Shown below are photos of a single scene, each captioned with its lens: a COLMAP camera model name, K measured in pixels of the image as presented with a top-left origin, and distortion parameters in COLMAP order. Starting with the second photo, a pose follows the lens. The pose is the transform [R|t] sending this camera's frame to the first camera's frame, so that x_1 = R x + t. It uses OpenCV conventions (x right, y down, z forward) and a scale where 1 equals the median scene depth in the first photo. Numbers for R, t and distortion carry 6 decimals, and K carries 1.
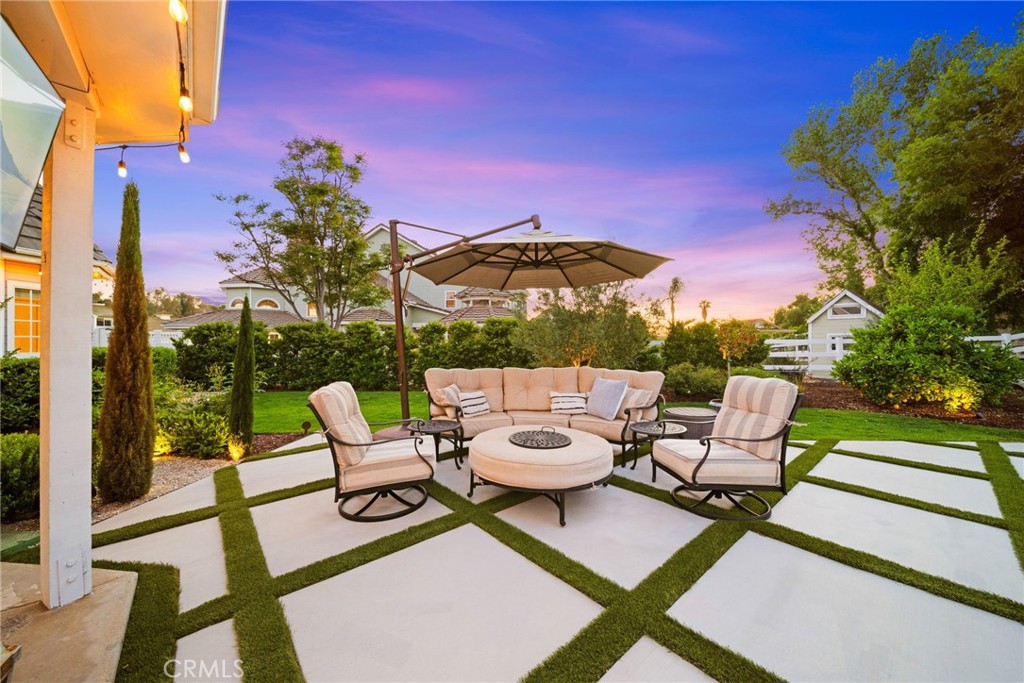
lens RADIAL K [[390.6, 0, 518.2], [0, 390.6, 344.1], [0, 0, 1]] dist [-0.000015, -0.000007]
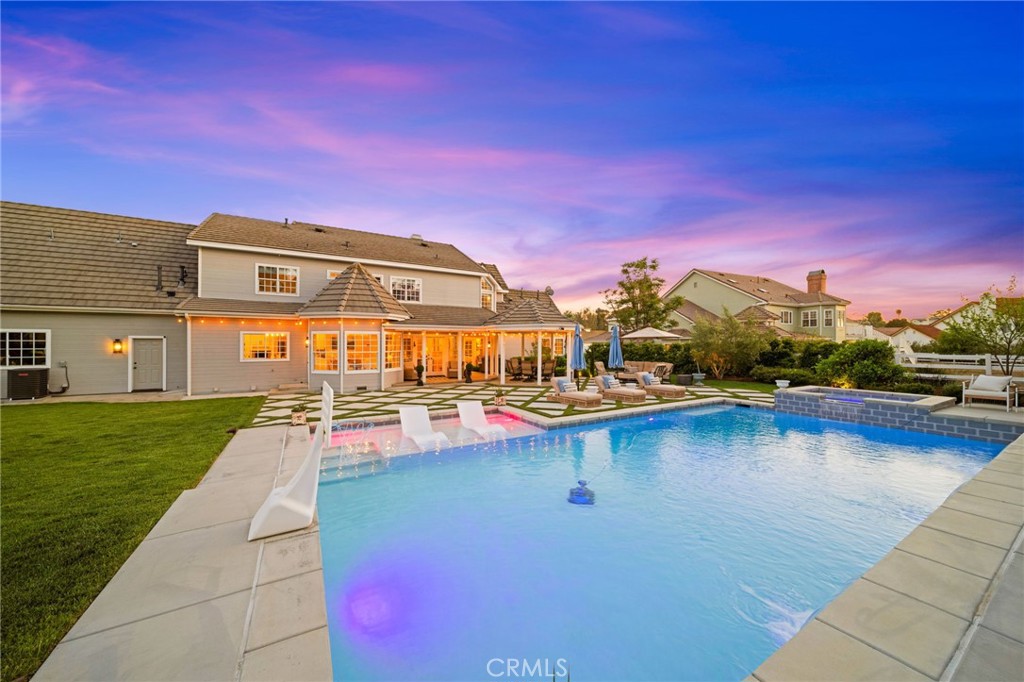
lens RADIAL K [[377.4, 0, 506.9], [0, 377.4, 342.6], [0, 0, 1]] dist [-0.001219, -0.000044]
pose [[0.578298, -0.001134, -0.815825, 0.897789], [0.002984, 0.999995, 0.000725, -0.058267], [0.815820, -0.002854, 0.578299, -0.922160]]
